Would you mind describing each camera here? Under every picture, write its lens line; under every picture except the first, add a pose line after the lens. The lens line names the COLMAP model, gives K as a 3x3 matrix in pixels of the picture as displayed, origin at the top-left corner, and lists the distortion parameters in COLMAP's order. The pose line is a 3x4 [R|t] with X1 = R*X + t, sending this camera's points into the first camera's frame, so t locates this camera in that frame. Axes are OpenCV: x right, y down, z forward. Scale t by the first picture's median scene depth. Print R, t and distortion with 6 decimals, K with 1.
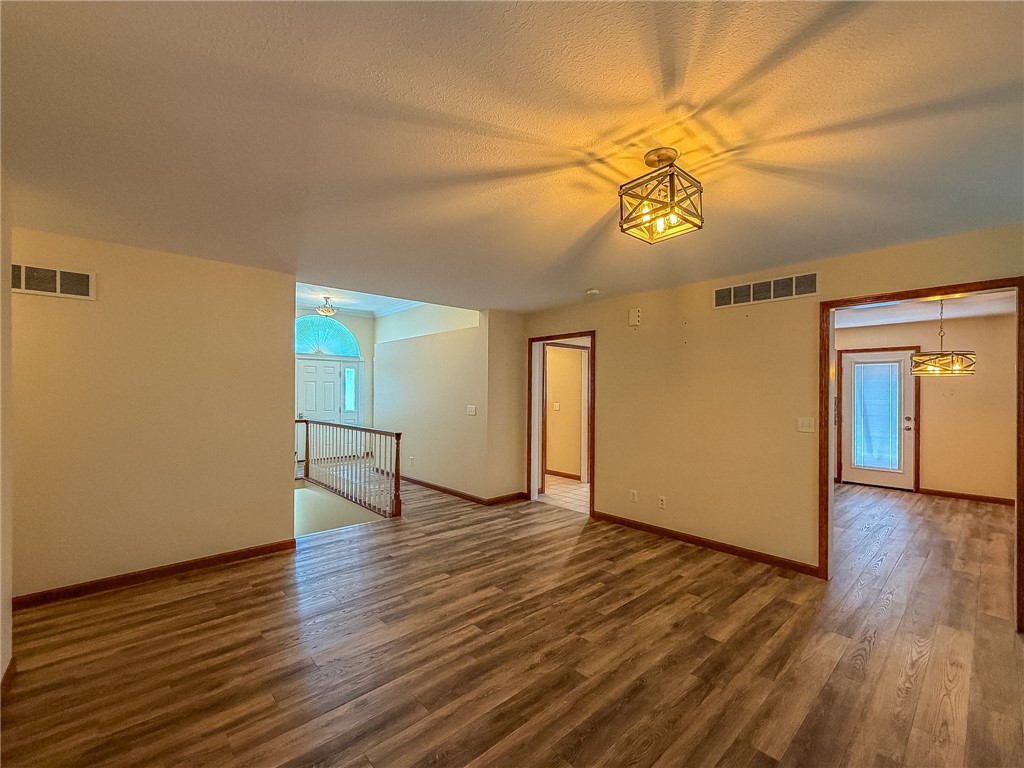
lens RADIAL K [[428.1, 0, 480.7], [0, 428.1, 398.3], [0, 0, 1]] dist [-0.000935, 0.000044]
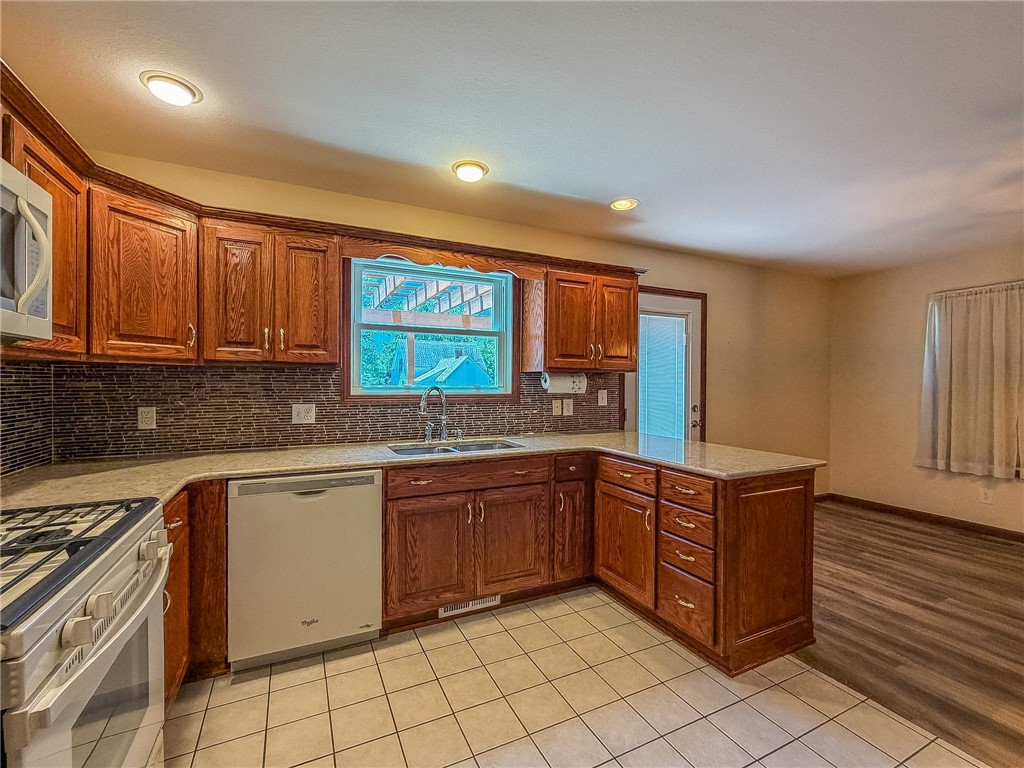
lens RADIAL K [[428.1, 0, 499.8], [0, 428.1, 383.6], [0, 0, 1]] dist [-0.000935, 0.000044]
pose [[0.236348, -0.001381, 0.971667, 0.330964], [-0.000466, 0.999999, 0.001535, 0.011100], [-0.971668, -0.000816, 0.236347, 1.134718]]
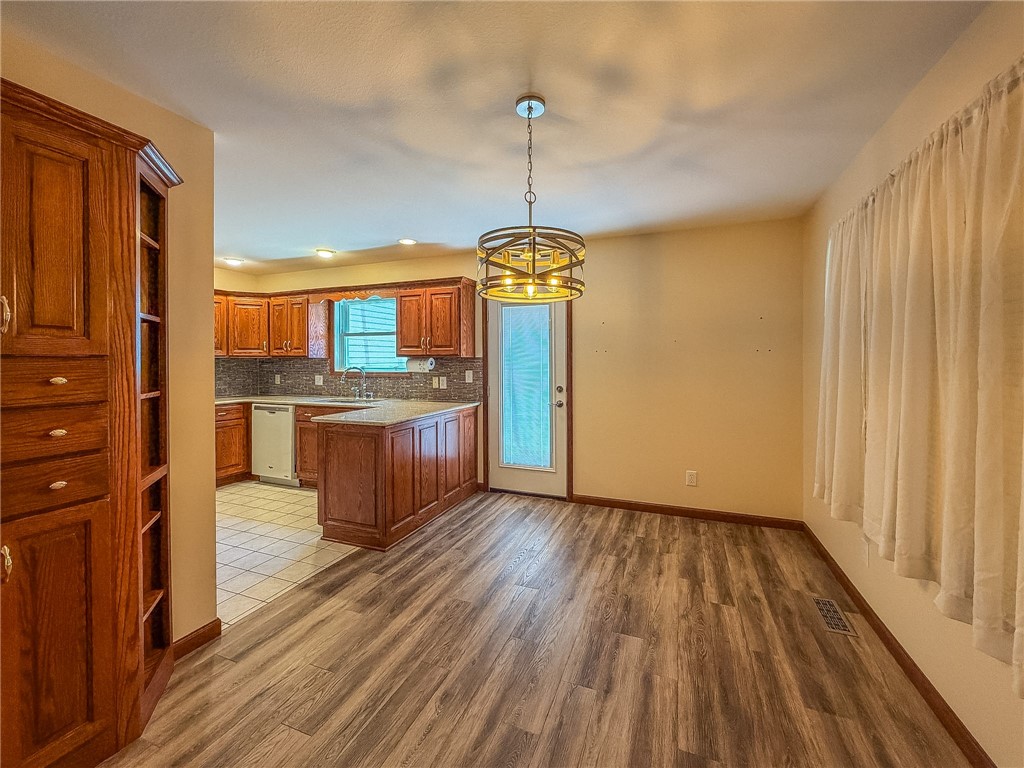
lens RADIAL K [[428.1, 0, 509.1], [0, 428.1, 365.7], [0, 0, 1]] dist [-0.000935, 0.000044]
pose [[0.877940, -0.004759, 0.478748, 0.624040], [0.002173, 0.999980, 0.005956, 0.008105], [-0.478766, -0.004189, 0.877932, 0.468648]]
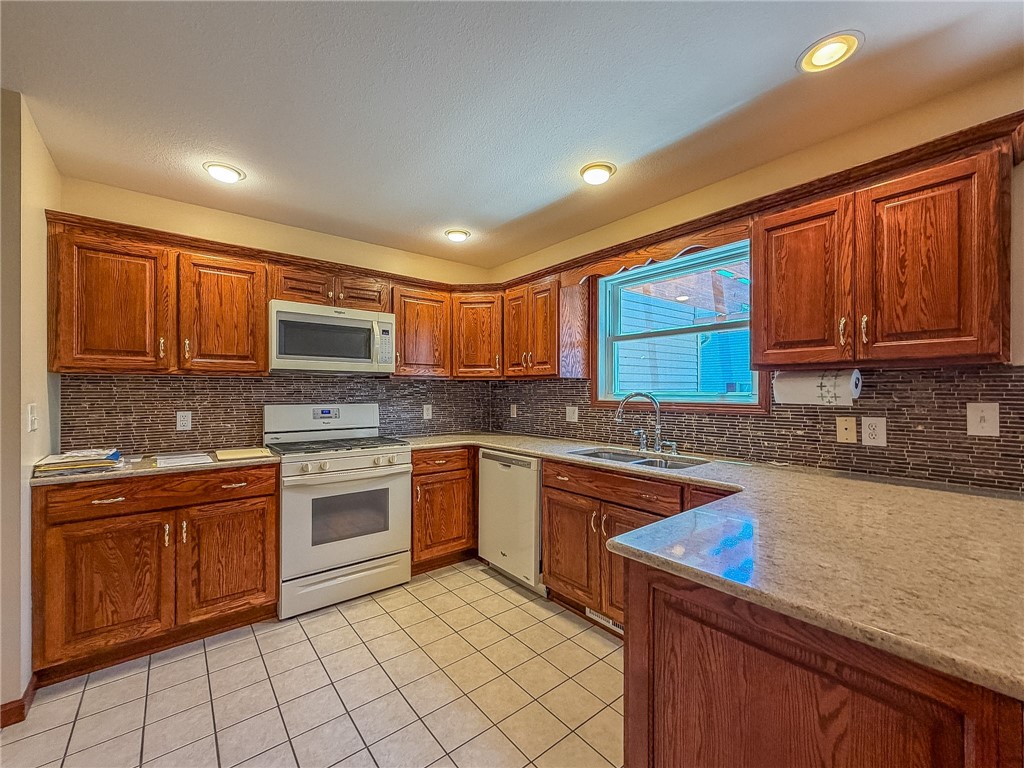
lens RADIAL K [[428.1, 0, 509.5], [0, 428.1, 389.0], [0, 0, 1]] dist [-0.000935, 0.000044]
pose [[0.999998, 0.000959, 0.001966, 0.620393], [-0.000942, 0.999965, -0.008291, 0.014556], [-0.001974, 0.008289, 0.999964, 0.874903]]
